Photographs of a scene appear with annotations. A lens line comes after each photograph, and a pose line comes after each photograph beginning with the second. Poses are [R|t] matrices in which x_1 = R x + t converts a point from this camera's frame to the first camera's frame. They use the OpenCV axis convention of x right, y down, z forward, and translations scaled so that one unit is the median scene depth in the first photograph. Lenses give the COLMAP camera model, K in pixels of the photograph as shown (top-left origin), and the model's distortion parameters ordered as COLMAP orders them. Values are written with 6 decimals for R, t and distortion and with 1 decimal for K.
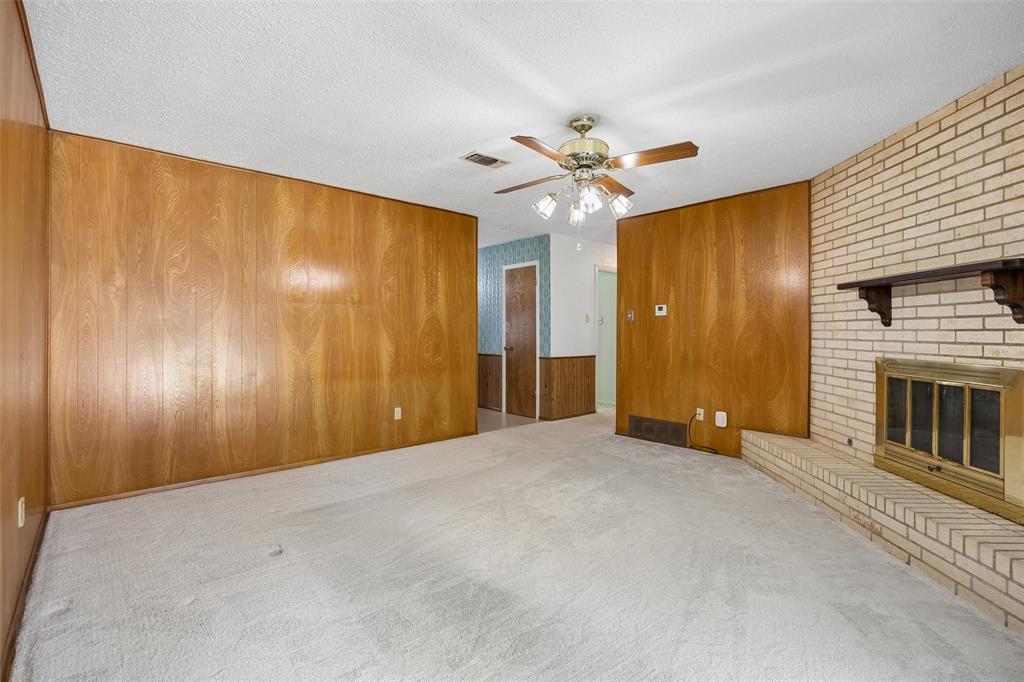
lens RADIAL K [[470.4, 0, 510.5], [0, 470.4, 334.1], [0, 0, 1]] dist [-0.013178, 0.000228]
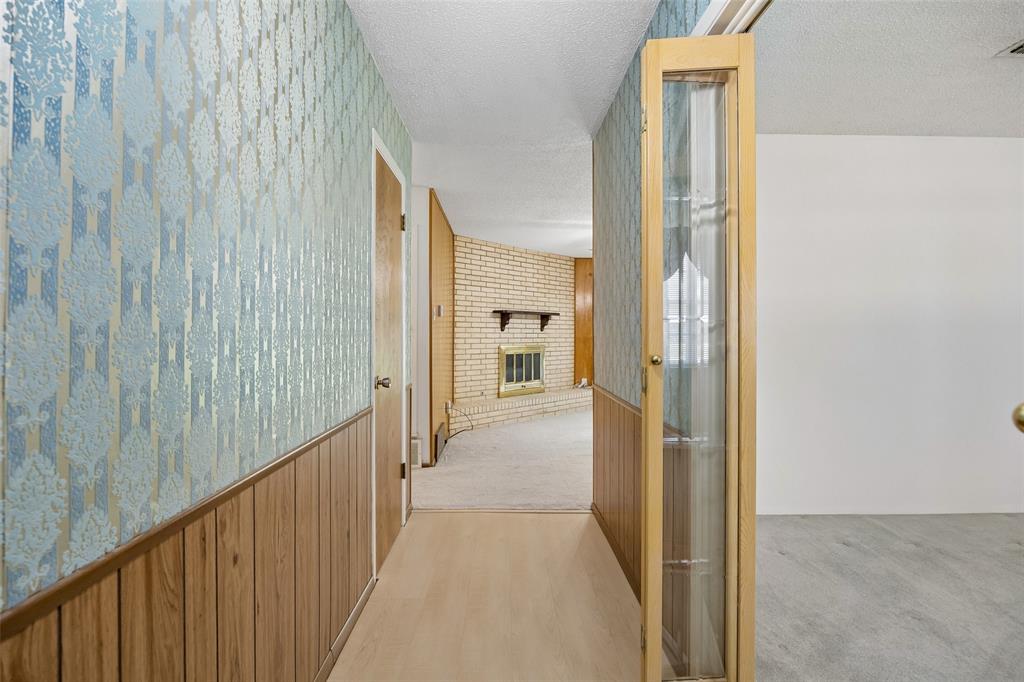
lens RADIAL K [[470.4, 0, 506.0], [0, 470.4, 332.7], [0, 0, 1]] dist [-0.013178, 0.000228]
pose [[-0.747006, 0.000563, 0.664818, -0.660424], [0.001121, 0.999999, 0.000413, -0.011077], [-0.664817, 0.001053, -0.747006, 2.625263]]
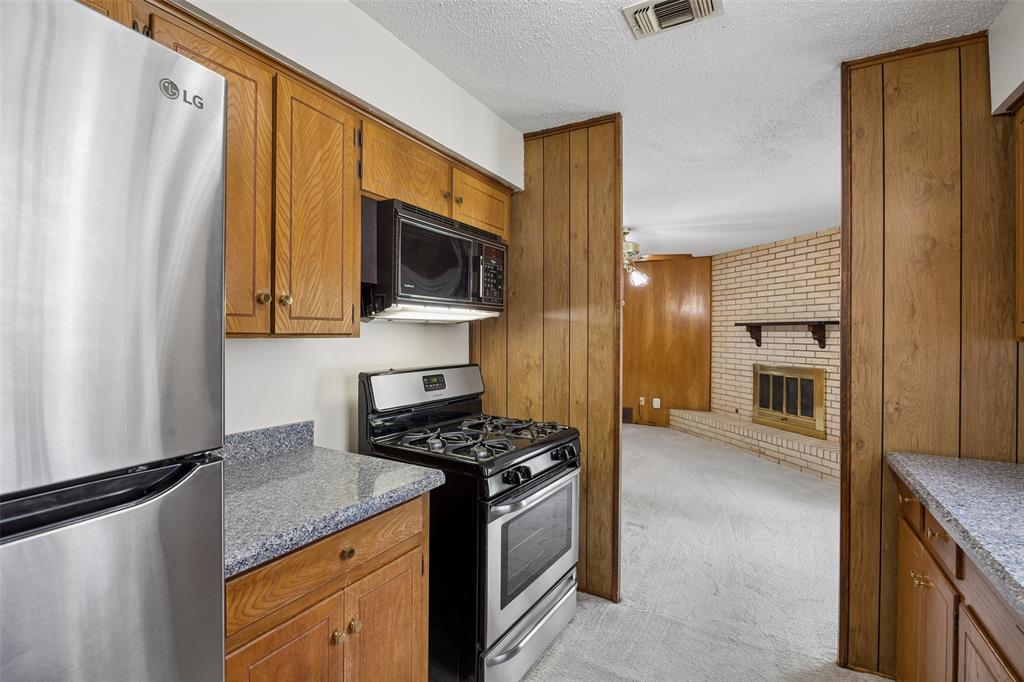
lens RADIAL K [[470.4, 0, 513.6], [0, 470.4, 338.6], [0, 0, 1]] dist [-0.013178, 0.000228]
pose [[0.946694, -0.002120, 0.322129, -0.725590], [0.000203, 0.999982, 0.005982, -0.060228], [-0.322136, -0.005598, 0.946677, -0.458835]]
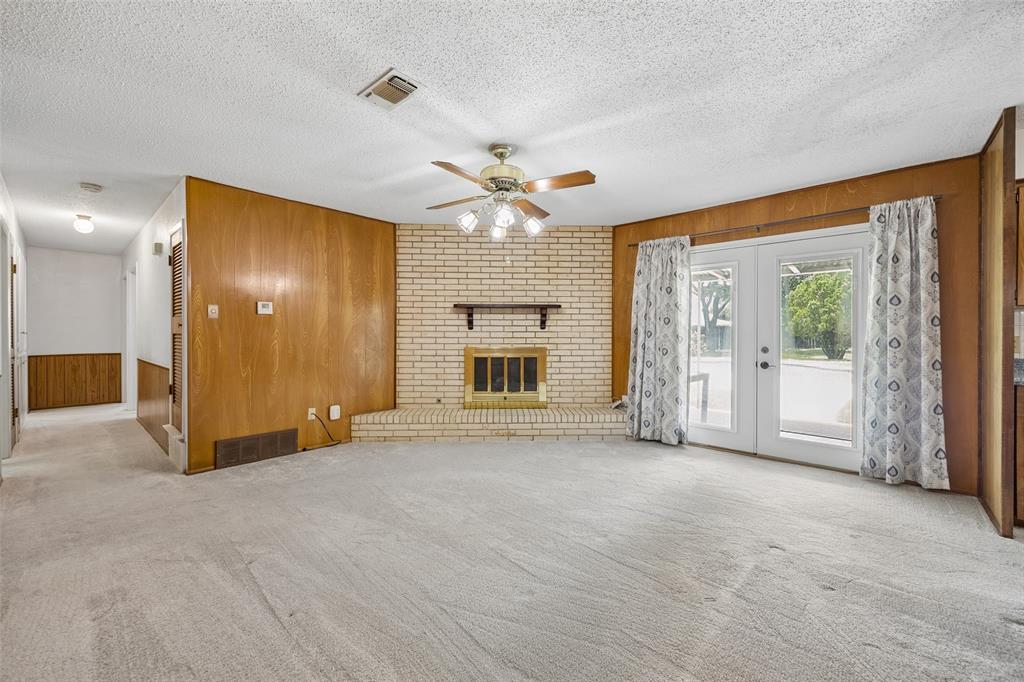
lens RADIAL K [[405.7, 0, 509.2], [0, 405.7, 335.8], [0, 0, 1]] dist [0.001137, 0.000110]
pose [[-0.099266, -0.010678, 0.995004, -0.777083], [0.003538, 0.999932, 0.011083, -0.009224], [-0.995055, 0.004620, -0.099221, 1.006628]]
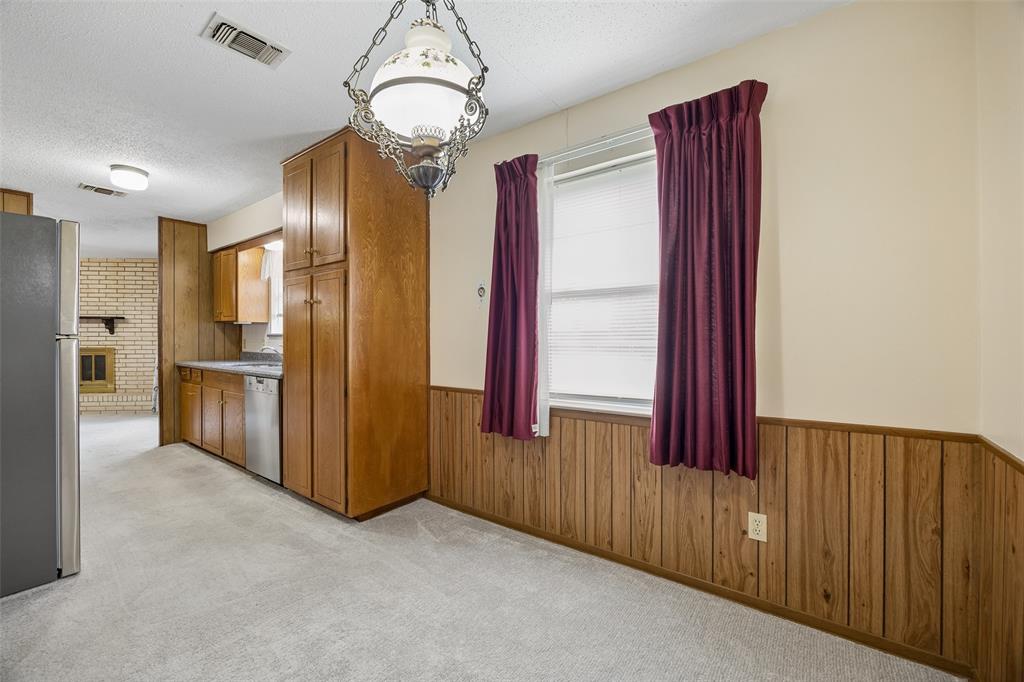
lens RADIAL K [[426.4, 0, 506.7], [0, 426.4, 337.3], [0, 0, 1]] dist [-0.013979, 0.000136]
pose [[-0.180518, -0.000502, 0.983572, -1.789377], [0.003682, 0.999993, 0.001186, 0.003140], [-0.983565, 0.003836, -0.180514, -0.942724]]
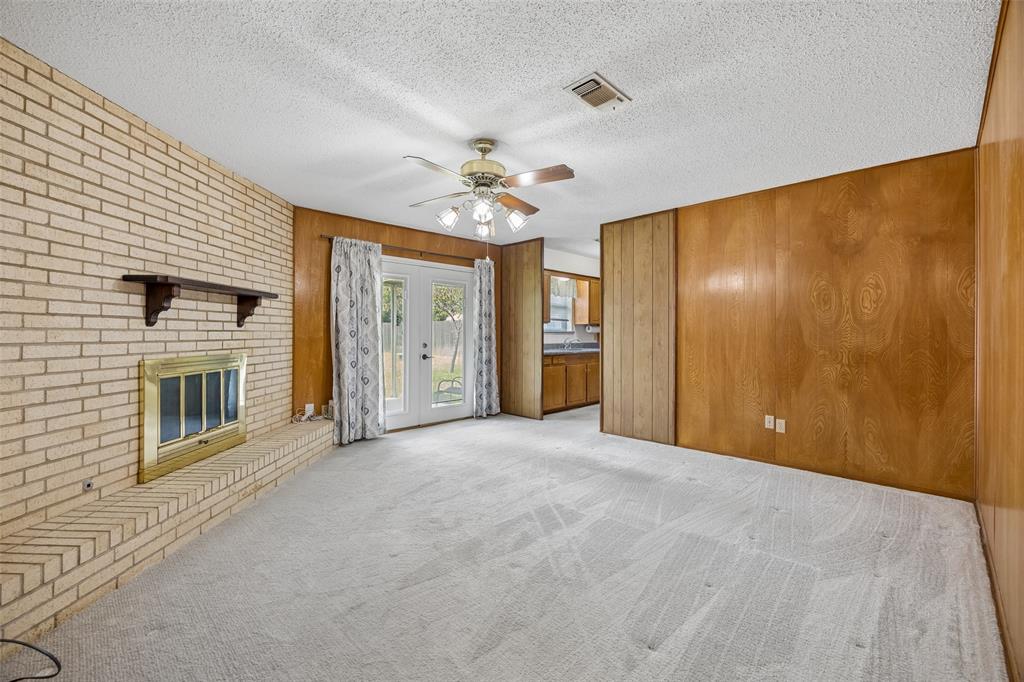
lens RADIAL K [[426.4, 0, 506.0], [0, 426.4, 333.3], [0, 0, 1]] dist [-0.013979, 0.000136]
pose [[-0.999301, -0.004778, -0.037071, 0.126496], [-0.004984, 0.999973, 0.005466, -0.010334], [0.037043, 0.005647, -0.999298, 1.871889]]
